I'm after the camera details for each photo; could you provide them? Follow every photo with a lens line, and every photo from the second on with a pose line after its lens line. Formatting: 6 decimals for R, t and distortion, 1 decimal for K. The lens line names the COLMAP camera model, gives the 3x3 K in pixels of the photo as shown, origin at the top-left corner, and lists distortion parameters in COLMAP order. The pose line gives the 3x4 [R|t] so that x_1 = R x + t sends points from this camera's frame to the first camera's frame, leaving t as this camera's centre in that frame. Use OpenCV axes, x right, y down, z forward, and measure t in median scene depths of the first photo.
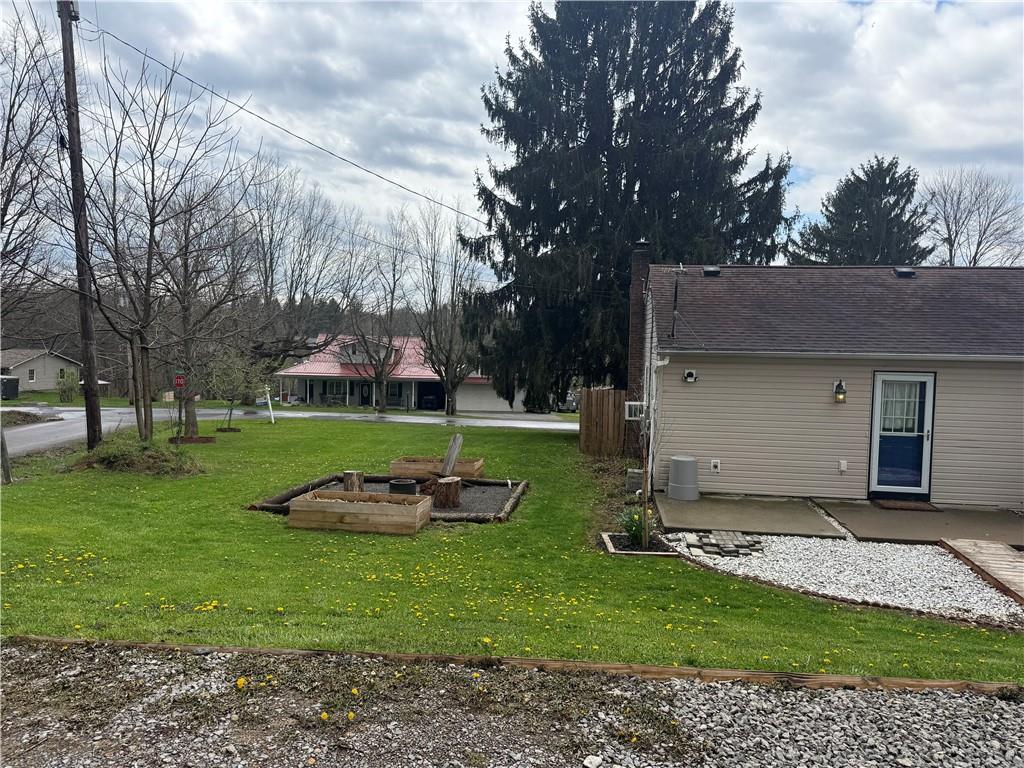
lens RADIAL K [[716.6, 0, 515.8], [0, 716.6, 387.3], [0, 0, 1]] dist [0.106835, -0.140091]
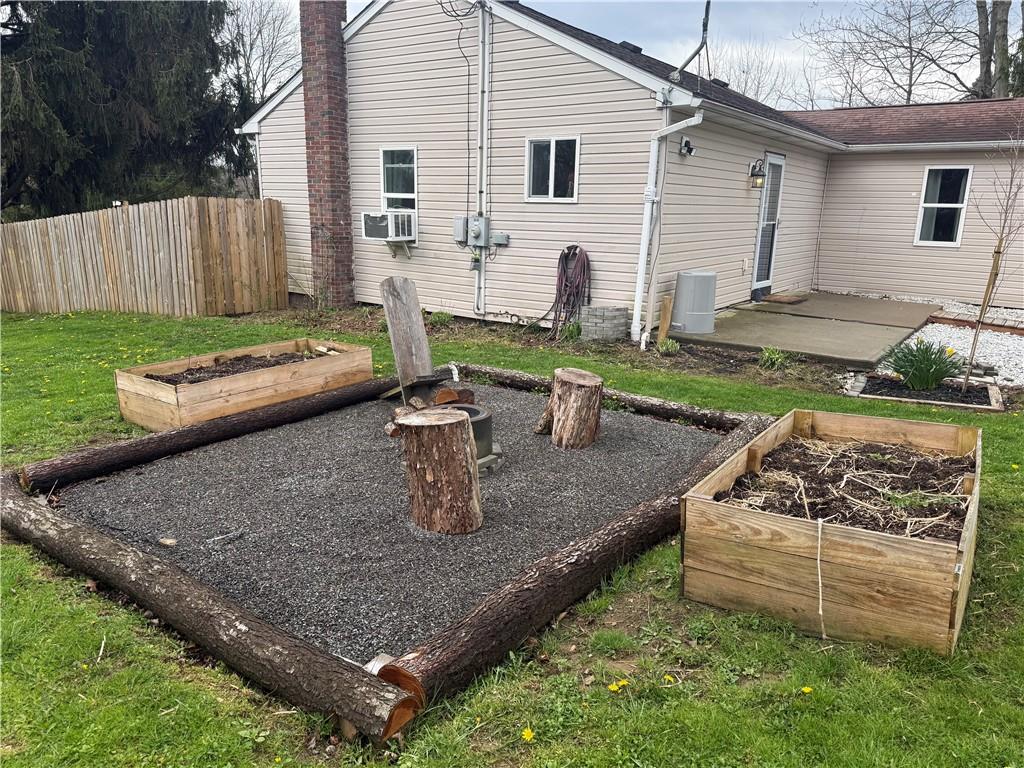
lens RADIAL K [[716.6, 0, 515.8], [0, 716.6, 387.3], [0, 0, 1]] dist [0.106835, -0.140091]
pose [[0.471042, -0.225135, 0.852897, -0.212105], [0.039538, 0.971299, 0.234553, 0.016581], [-0.881224, -0.076763, 0.466424, 0.382891]]
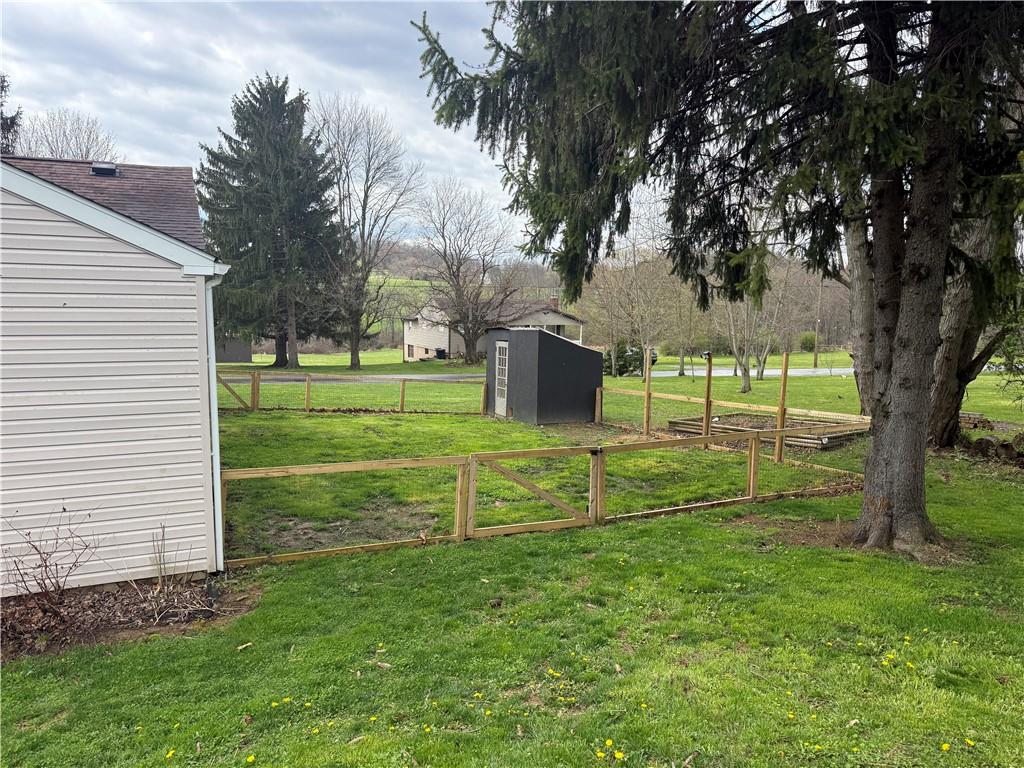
lens RADIAL K [[716.6, 0, 515.8], [0, 716.6, 387.3], [0, 0, 1]] dist [0.106835, -0.140091]
pose [[0.845641, -0.077948, 0.528030, 0.435073], [0.033658, 0.995098, 0.092992, 0.014088], [-0.532690, -0.060865, 0.844119, 0.028815]]
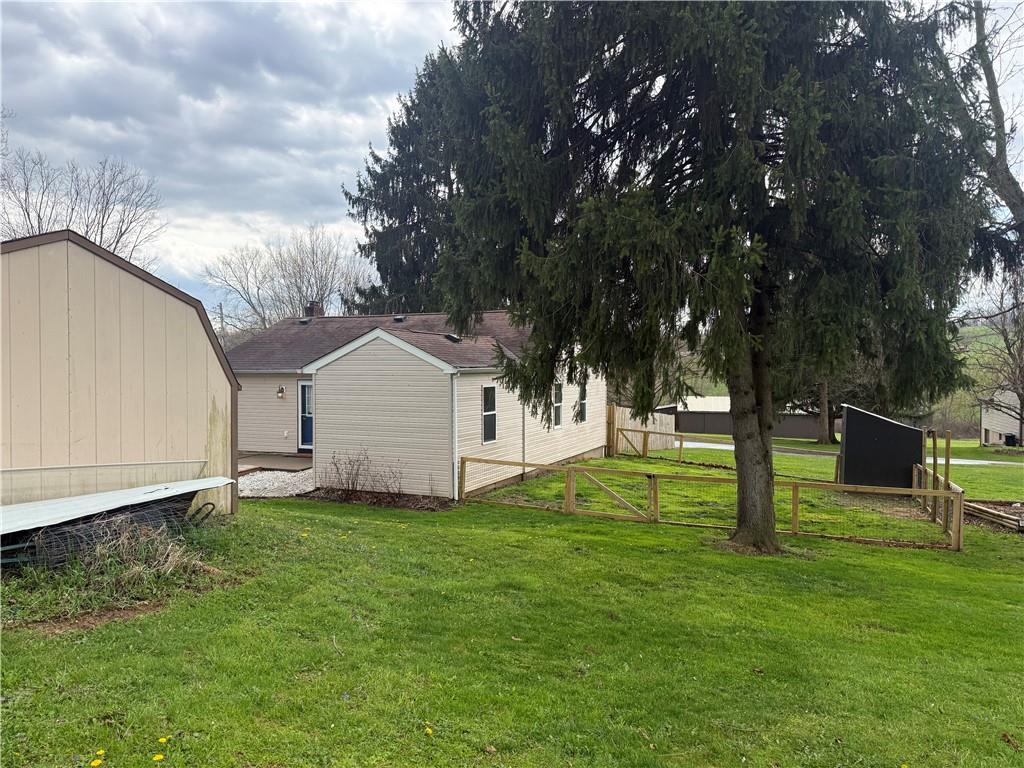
lens RADIAL K [[716.6, 0, 515.8], [0, 716.6, 387.3], [0, 0, 1]] dist [0.106835, -0.140091]
pose [[0.960247, -0.015271, -0.278734, 0.679268], [0.006050, 0.999407, -0.033912, 0.026509], [0.279086, 0.030878, 0.959769, -0.241193]]
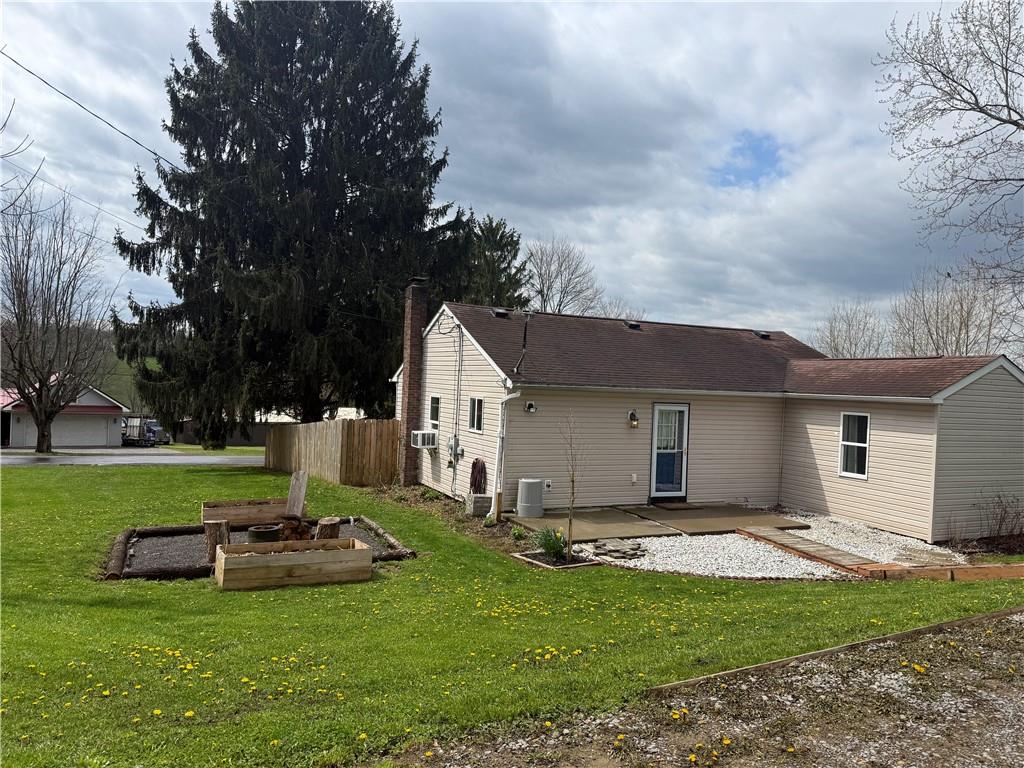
lens RADIAL K [[716.6, 0, 515.8], [0, 716.6, 387.3], [0, 0, 1]] dist [0.106835, -0.140091]
pose [[0.833612, 0.009984, 0.552260, -0.186610], [0.009719, 0.999417, -0.032739, -0.004606], [-0.552265, 0.032659, 0.833029, 0.037102]]
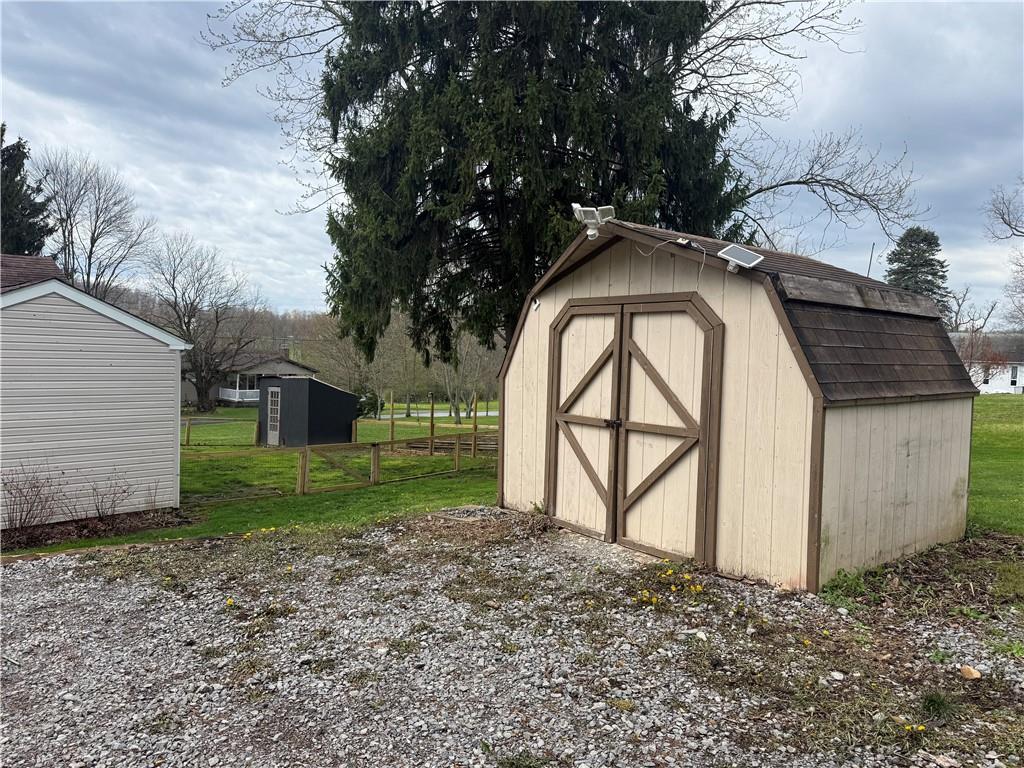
lens RADIAL K [[716.6, 0, 515.8], [0, 716.6, 387.3], [0, 0, 1]] dist [0.106835, -0.140091]
pose [[0.584880, -0.043174, 0.809970, 0.233788], [0.024308, 0.999067, 0.035701, 0.008998], [-0.810756, -0.001193, 0.585384, -0.151527]]
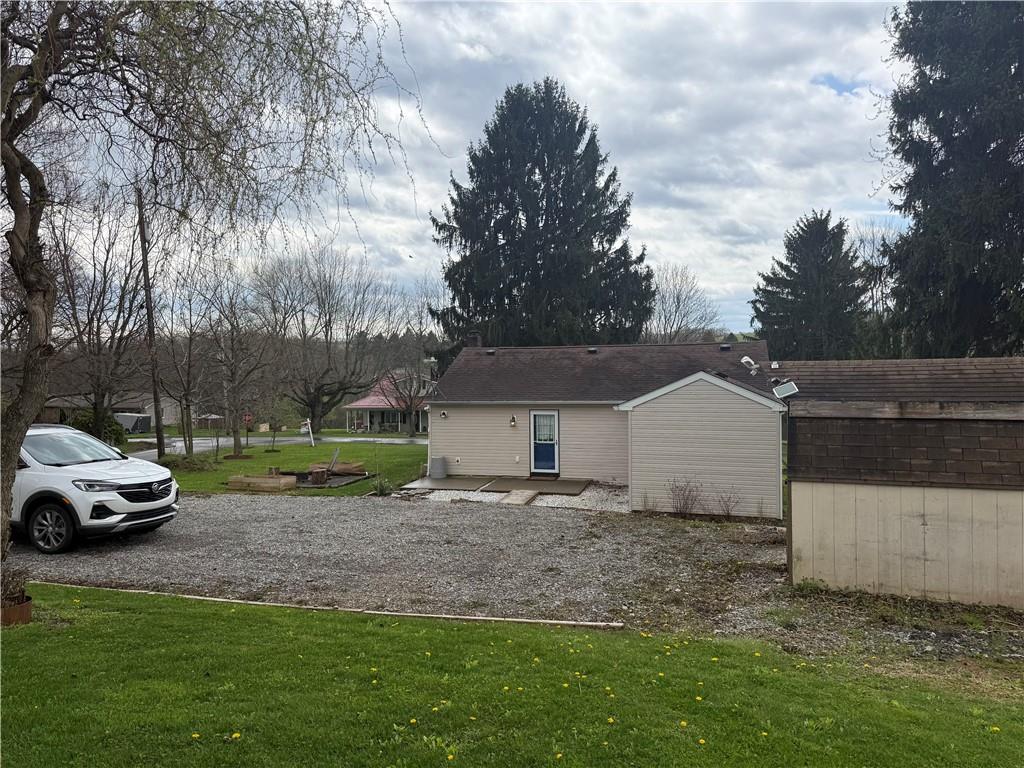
lens RADIAL K [[716.6, 0, 515.8], [0, 716.6, 387.3], [0, 0, 1]] dist [0.106835, -0.140091]
pose [[0.988568, -0.030061, -0.147751, 0.337991], [0.025348, 0.999111, -0.033678, -0.008730], [0.148633, 0.029548, 0.988451, -0.407491]]
